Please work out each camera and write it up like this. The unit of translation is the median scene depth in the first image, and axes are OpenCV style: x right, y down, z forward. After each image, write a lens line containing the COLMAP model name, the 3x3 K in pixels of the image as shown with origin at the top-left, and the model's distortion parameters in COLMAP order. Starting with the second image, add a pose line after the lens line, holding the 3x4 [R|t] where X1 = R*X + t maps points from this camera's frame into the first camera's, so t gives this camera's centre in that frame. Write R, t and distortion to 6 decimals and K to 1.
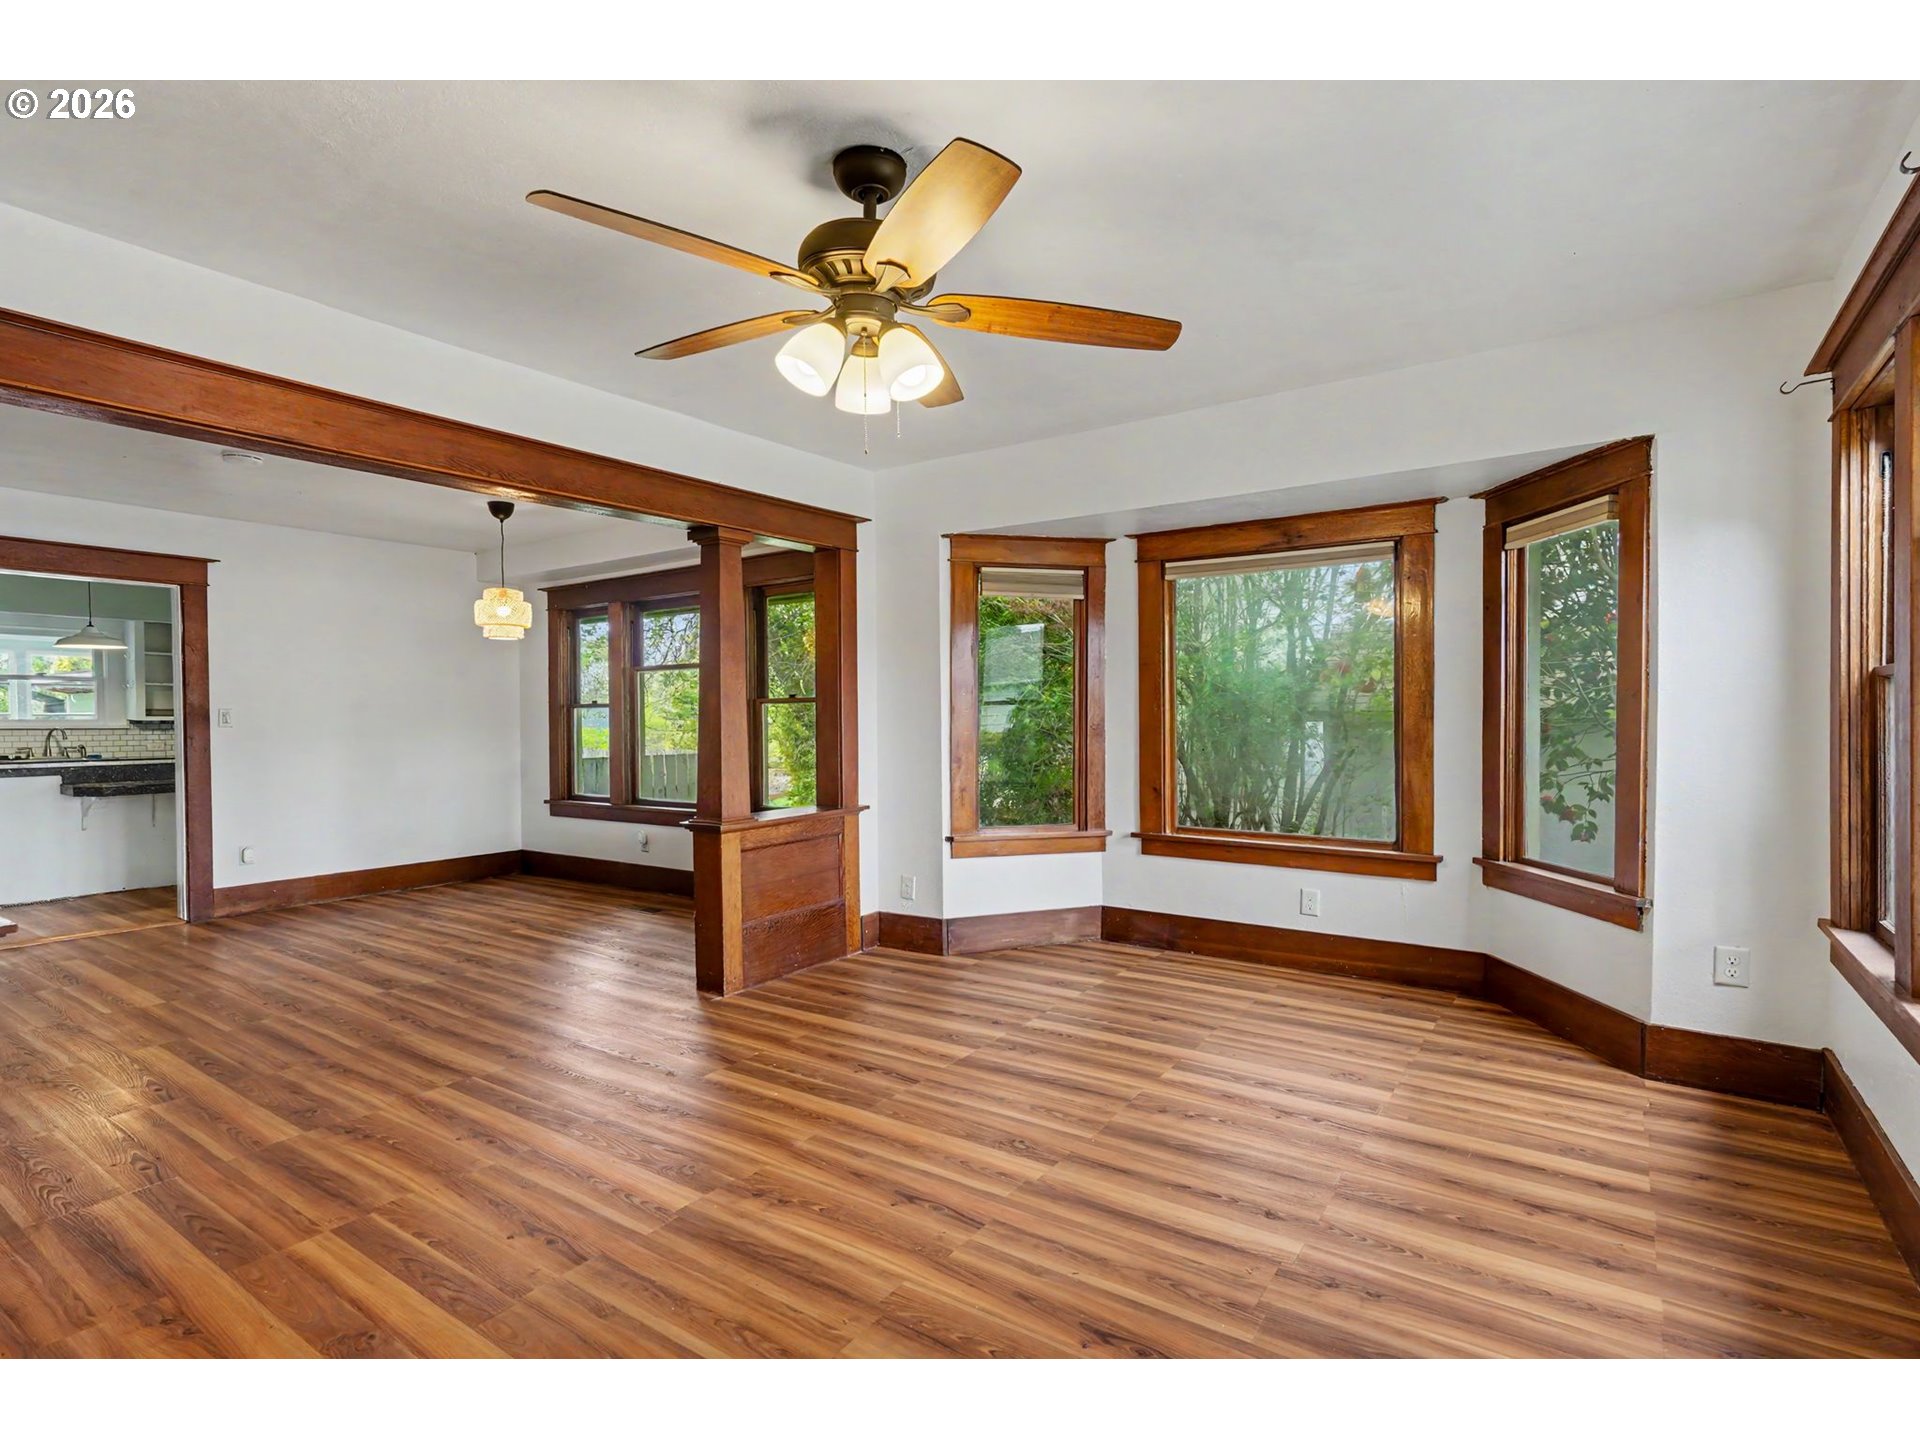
lens RADIAL K [[889.5, 0, 1007.5], [0, 889.5, 738.0], [0, 0, 1]] dist [0.003844, 0.000876]
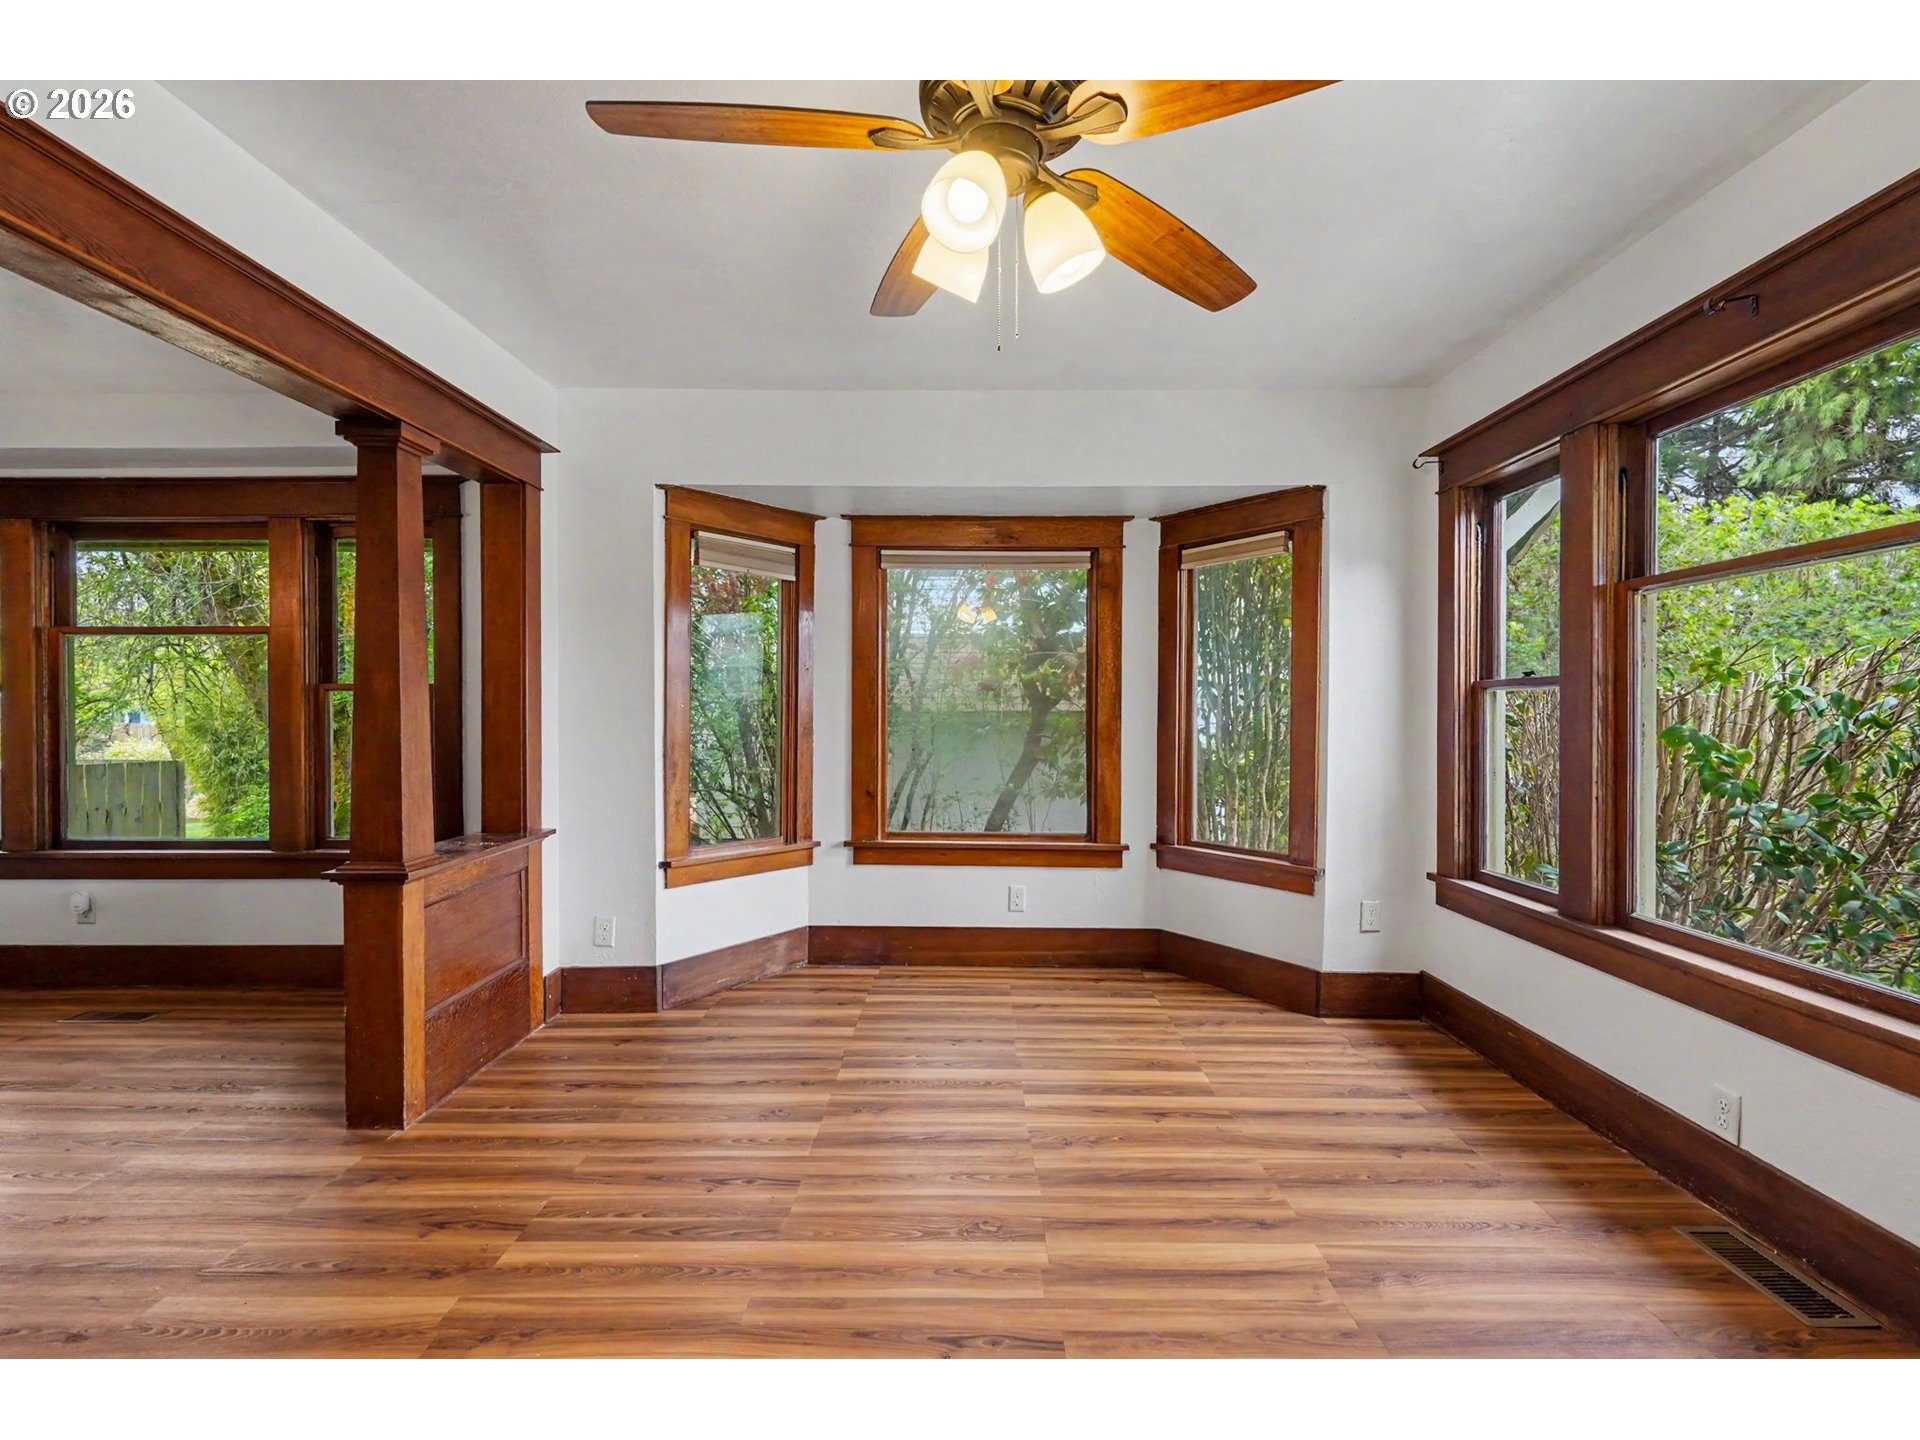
lens RADIAL K [[889.5, 0, 969.1], [0, 889.5, 736.6], [0, 0, 1]] dist [0.003844, 0.000876]
pose [[0.851850, -0.004527, 0.523766, -0.249373], [0.005019, 0.999987, 0.000481, -0.001389], [-0.523762, 0.002219, 0.851862, 0.170761]]
